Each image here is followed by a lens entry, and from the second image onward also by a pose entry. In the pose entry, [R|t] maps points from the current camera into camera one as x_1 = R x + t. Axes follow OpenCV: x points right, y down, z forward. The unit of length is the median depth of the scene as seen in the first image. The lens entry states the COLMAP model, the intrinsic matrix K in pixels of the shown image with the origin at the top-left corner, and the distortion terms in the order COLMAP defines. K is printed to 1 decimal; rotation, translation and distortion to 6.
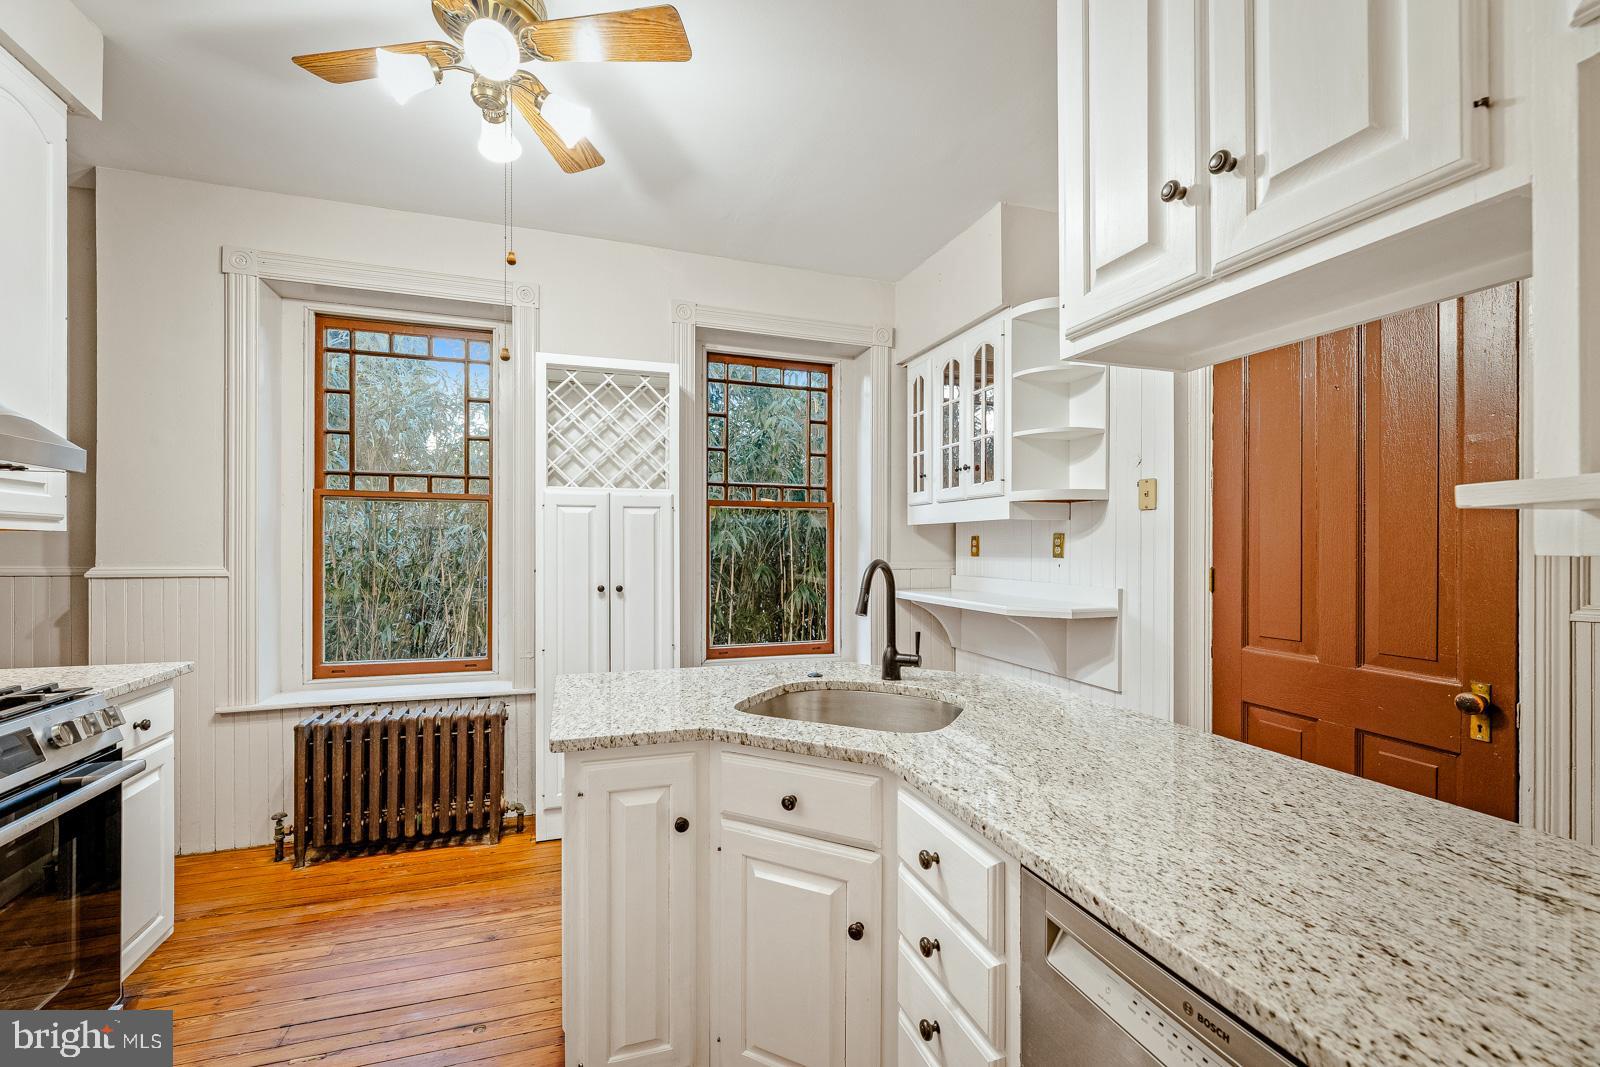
lens RADIAL K [[650.5, 0, 807.9], [0, 650.5, 550.1], [0, 0, 1]] dist [-0.000778, 0.000046]
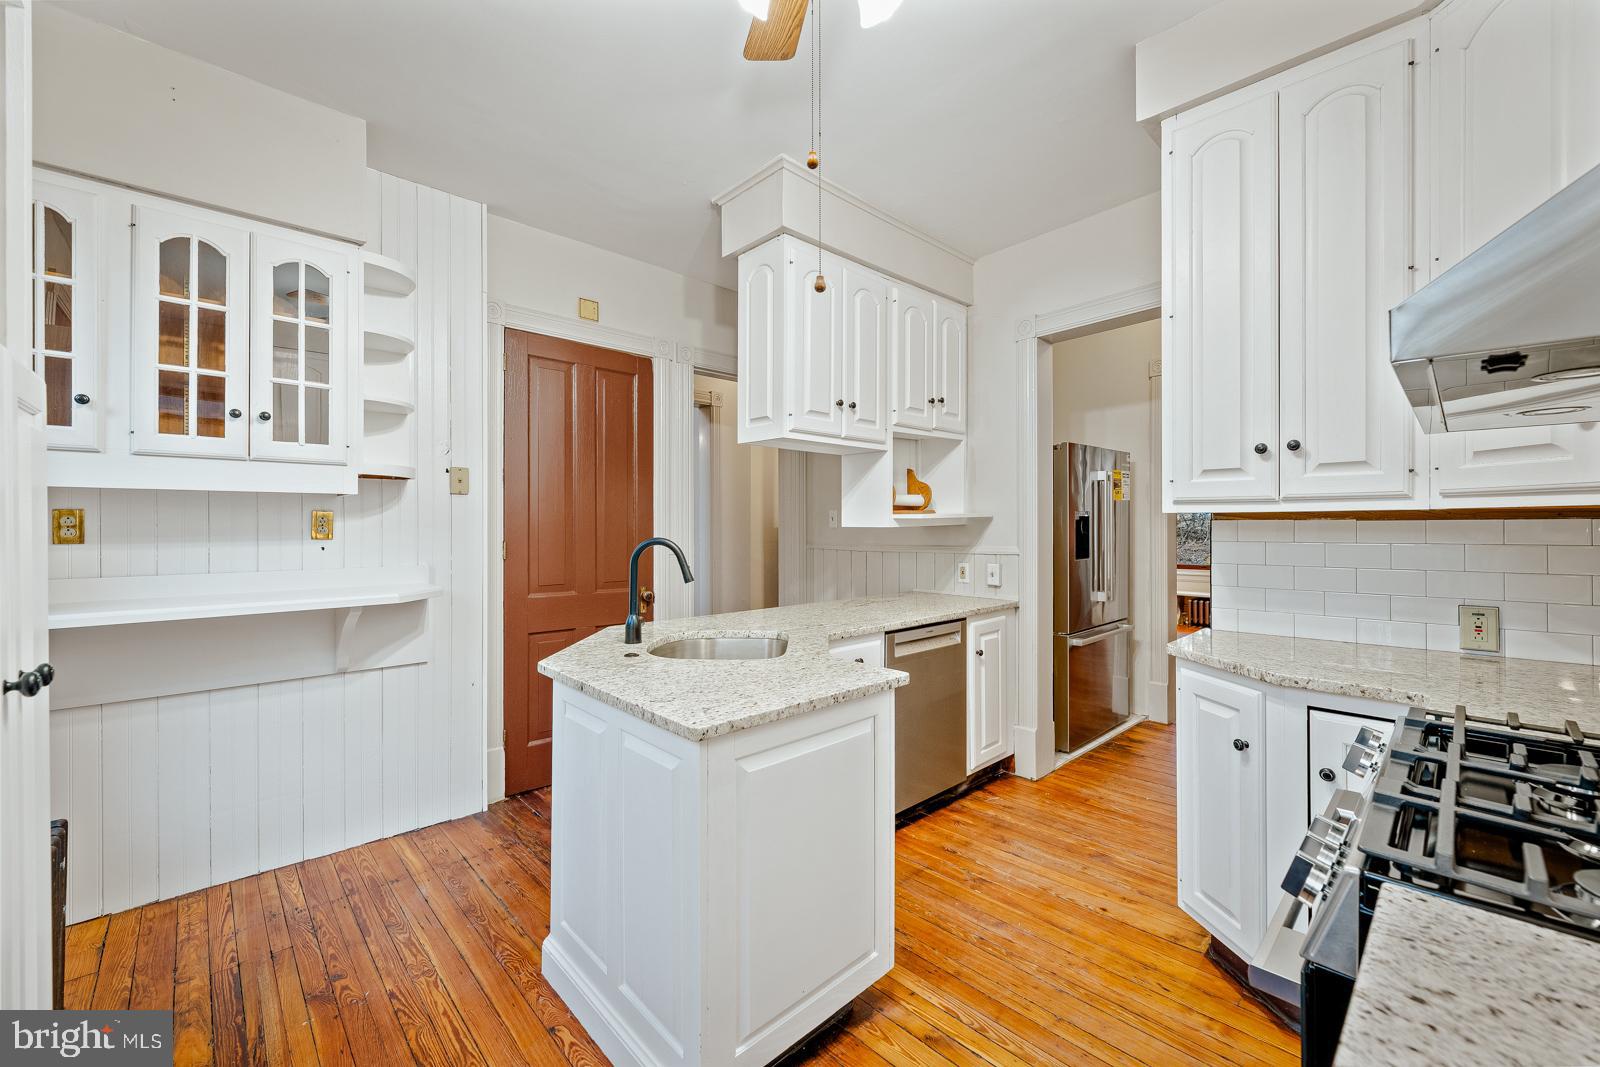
lens RADIAL K [[641.6, 0, 800.8], [0, 641.6, 519.9], [0, 0, 1]] dist [-0.000140, -0.000018]
pose [[-0.412850, -0.000108, 0.910799, -0.332071], [0.001837, 0.999998, 0.000951, -0.006919], [-0.910797, 0.002066, -0.412849, 0.395064]]
